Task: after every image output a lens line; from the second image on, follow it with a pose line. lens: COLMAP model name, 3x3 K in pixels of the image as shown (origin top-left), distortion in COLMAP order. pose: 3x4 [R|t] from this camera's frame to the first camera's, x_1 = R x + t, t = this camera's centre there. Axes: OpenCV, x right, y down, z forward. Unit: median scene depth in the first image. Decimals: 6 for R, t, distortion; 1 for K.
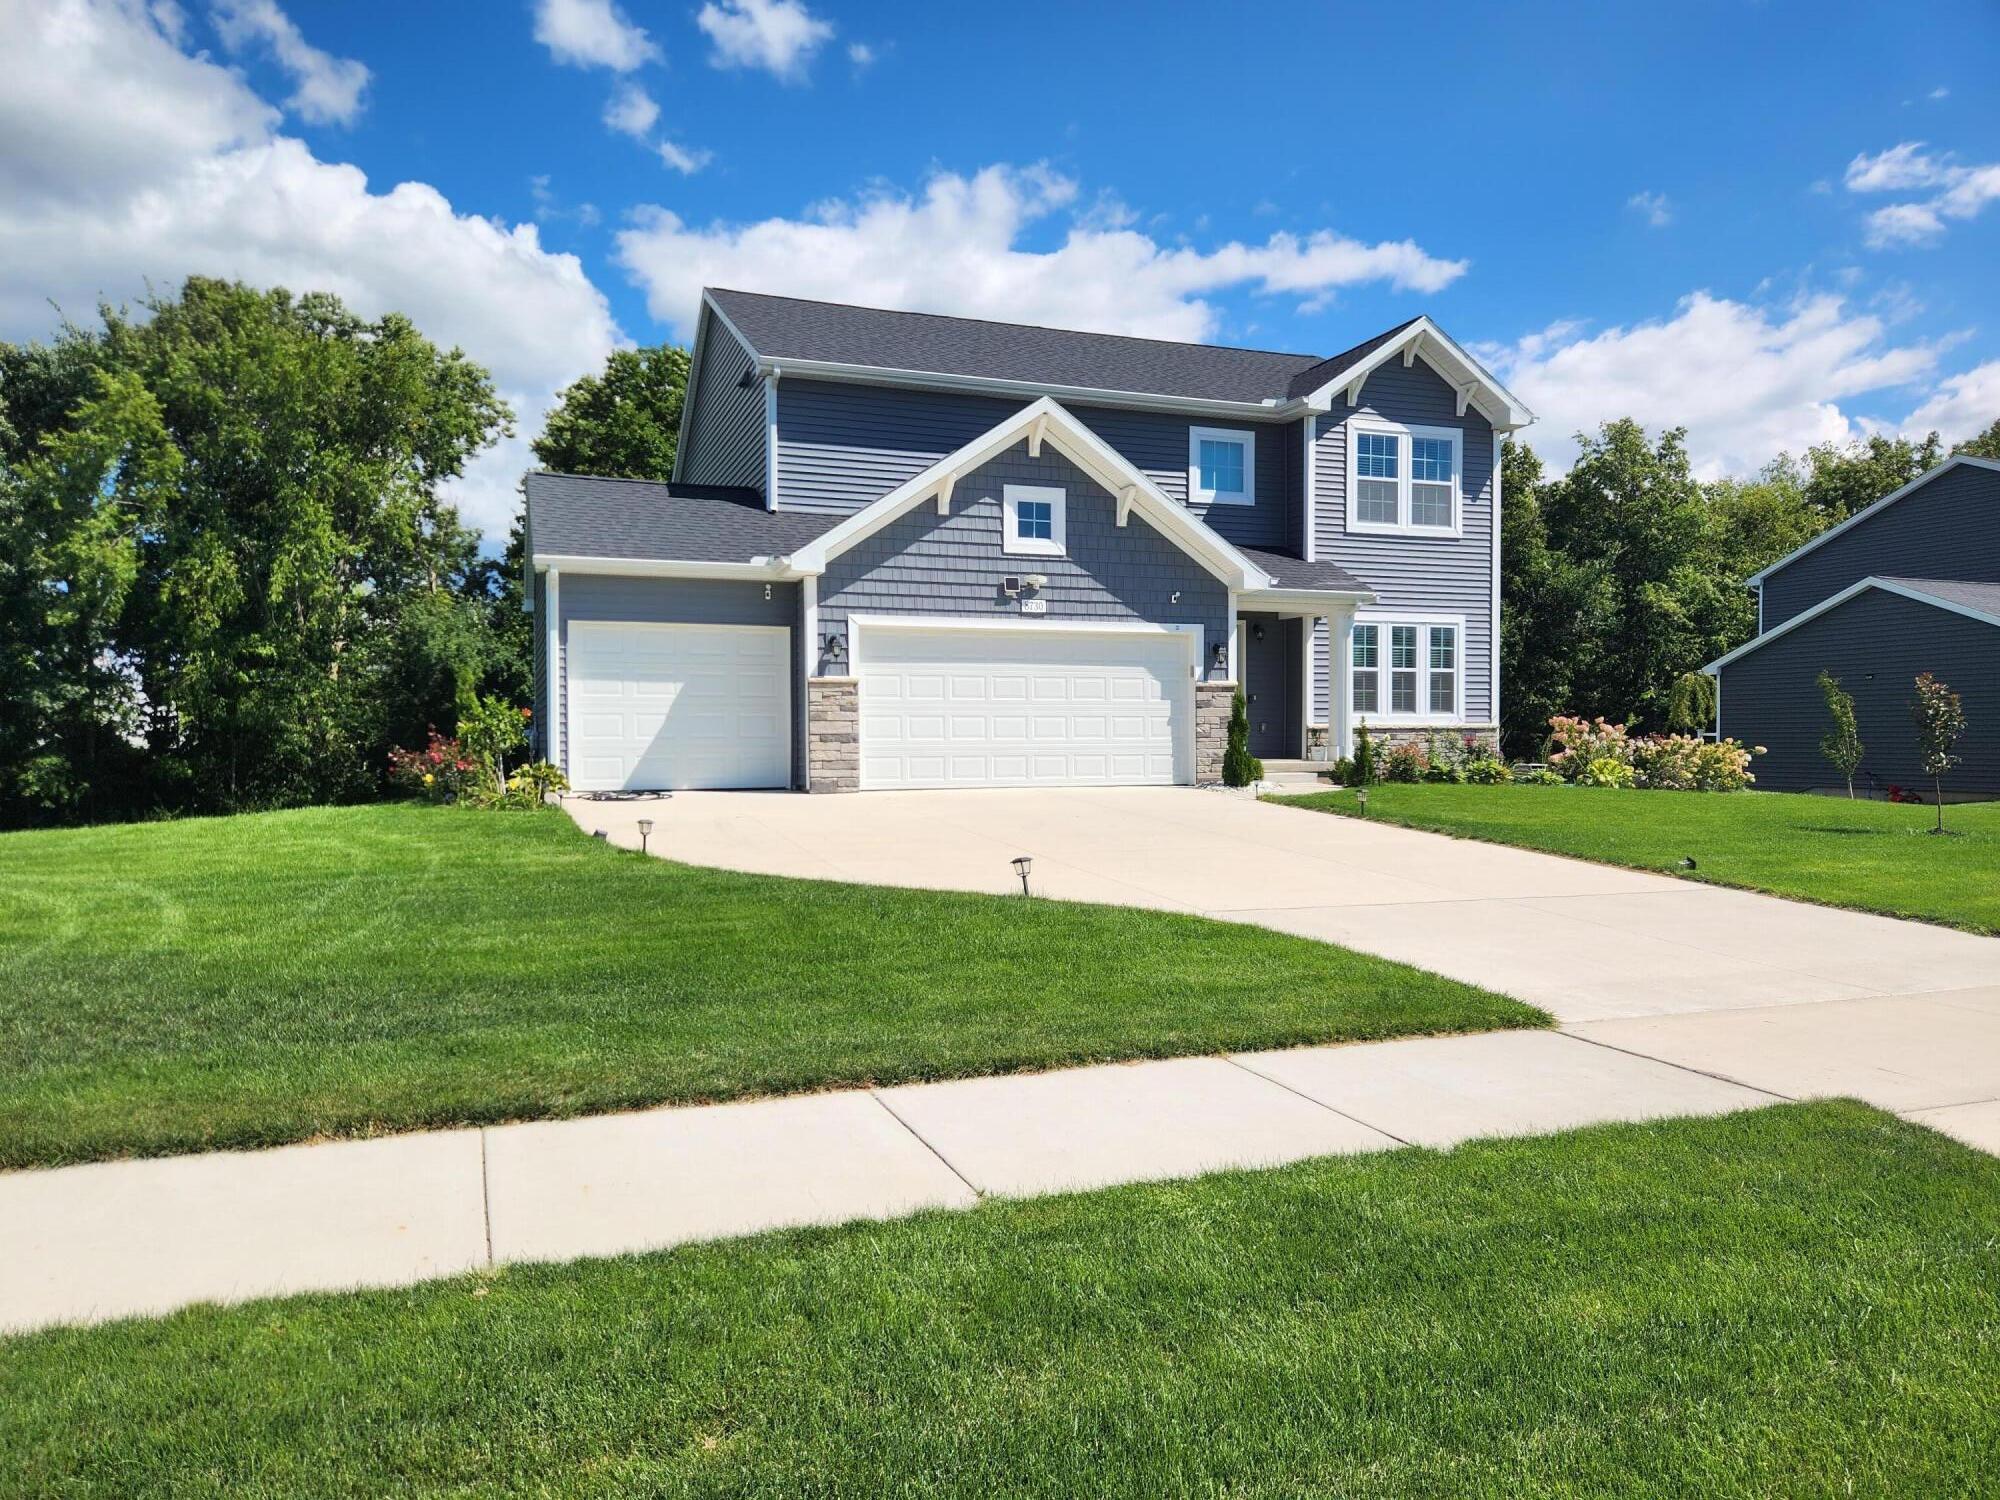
lens RADIAL K [[1334.8, 0, 903.0], [0, 1334.8, 747.0], [0, 0, 1]] dist [0.044777, -0.004104]
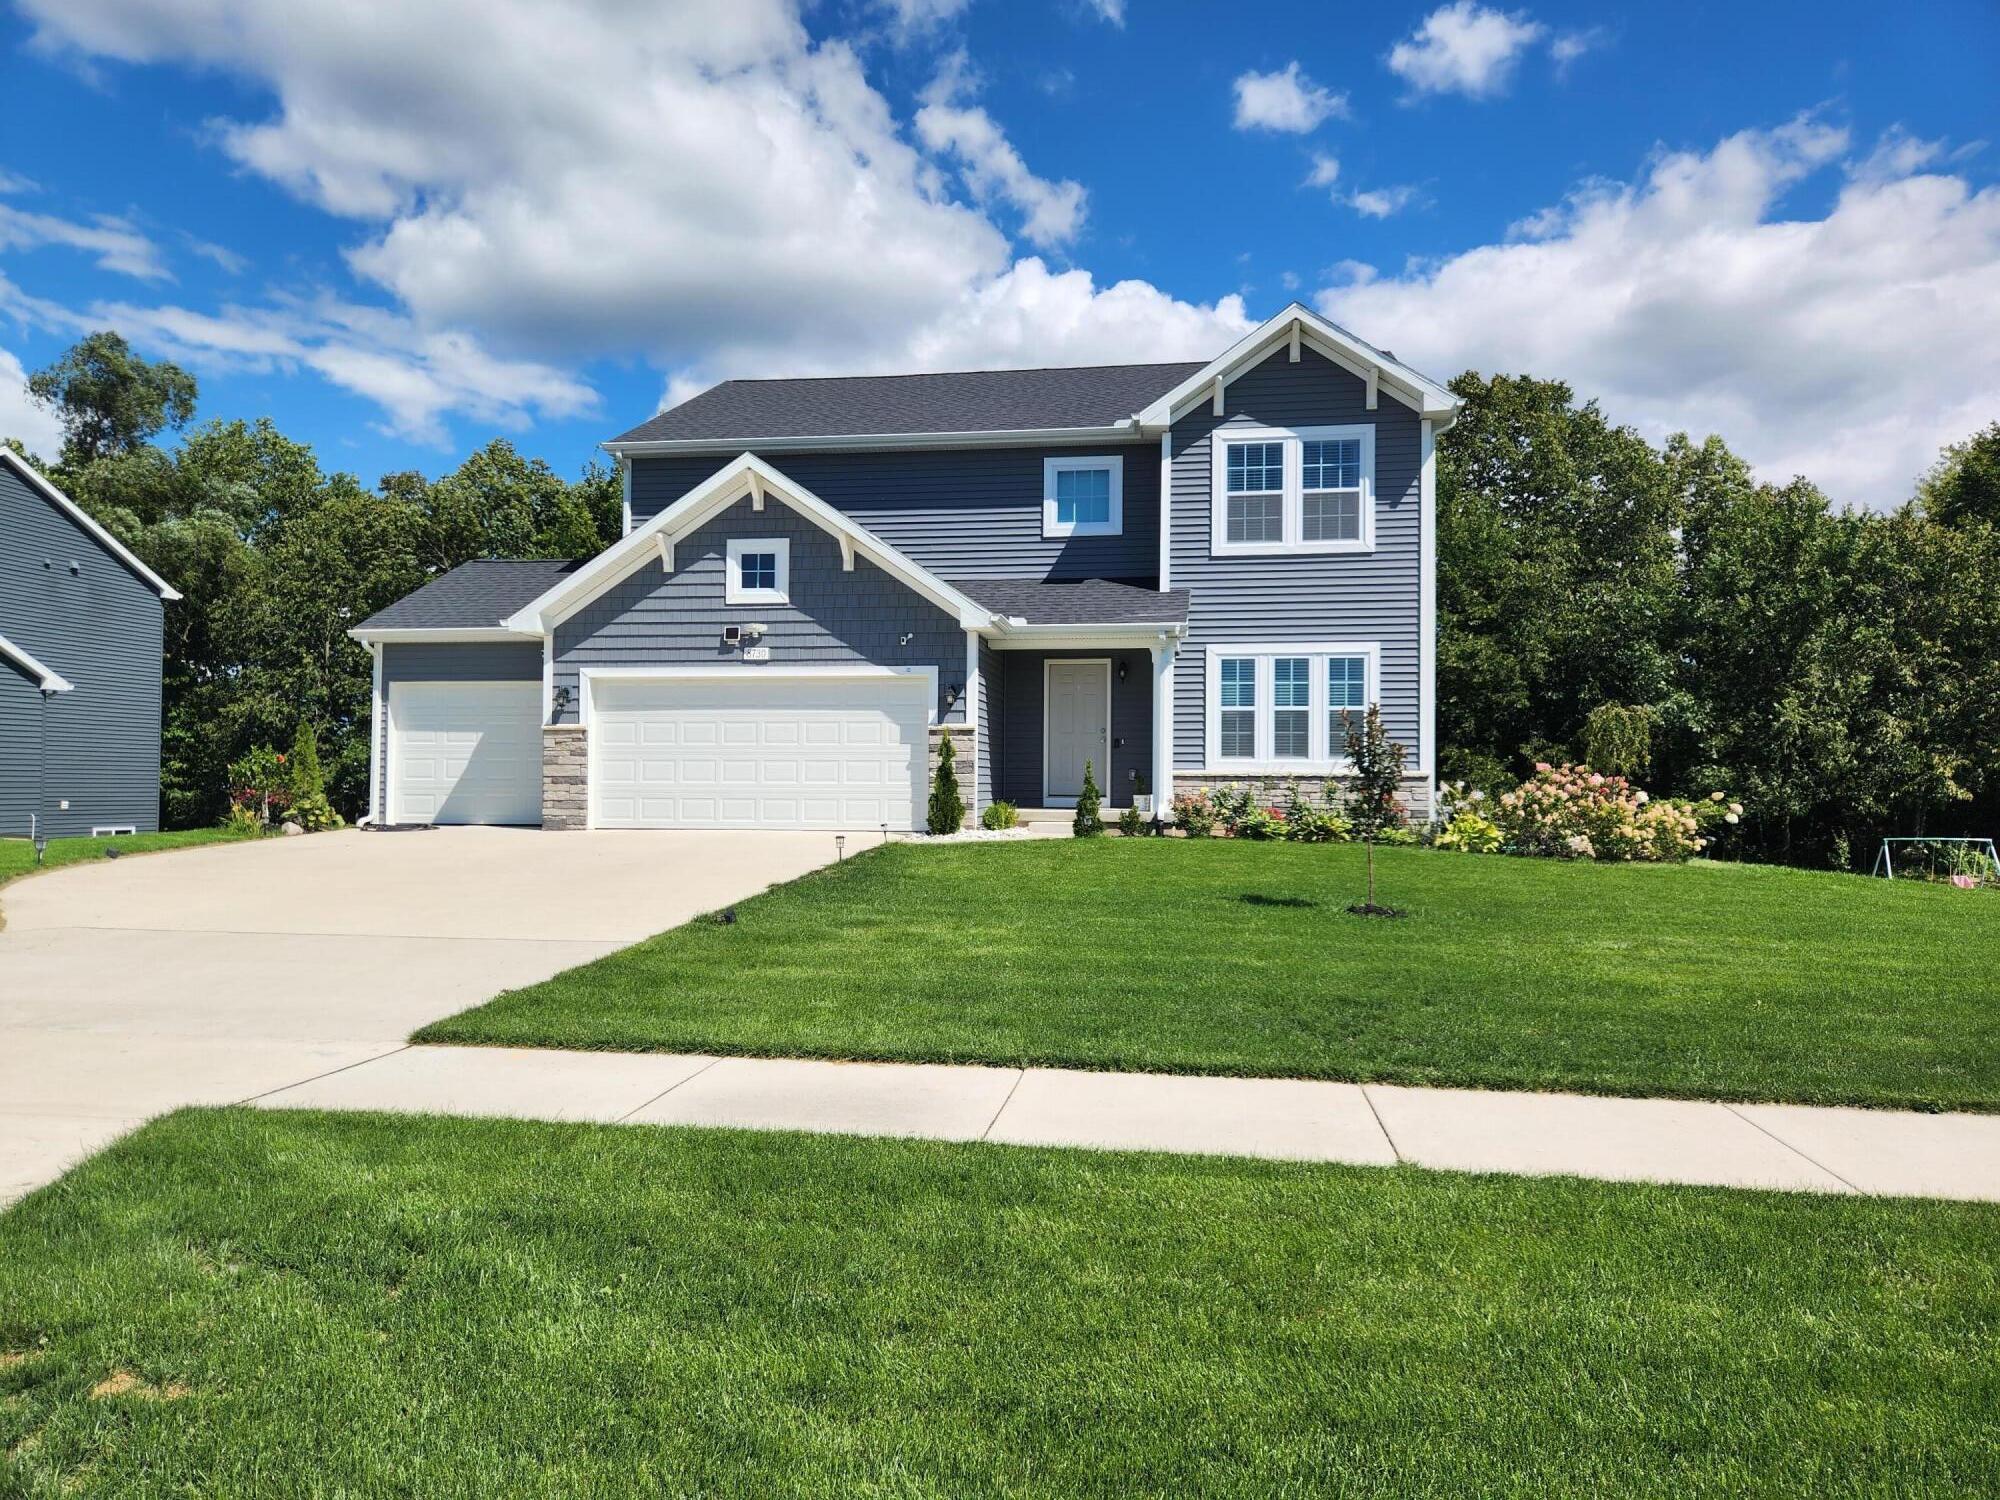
lens RADIAL K [[1334.8, 0, 920.1], [0, 1334.8, 745.6], [0, 0, 1]] dist [0.044777, -0.004104]
pose [[0.877177, -0.008357, -0.480094, 0.585454], [-0.013303, 0.999042, -0.041696, 0.005708], [0.479982, 0.042962, 0.876226, 0.132286]]
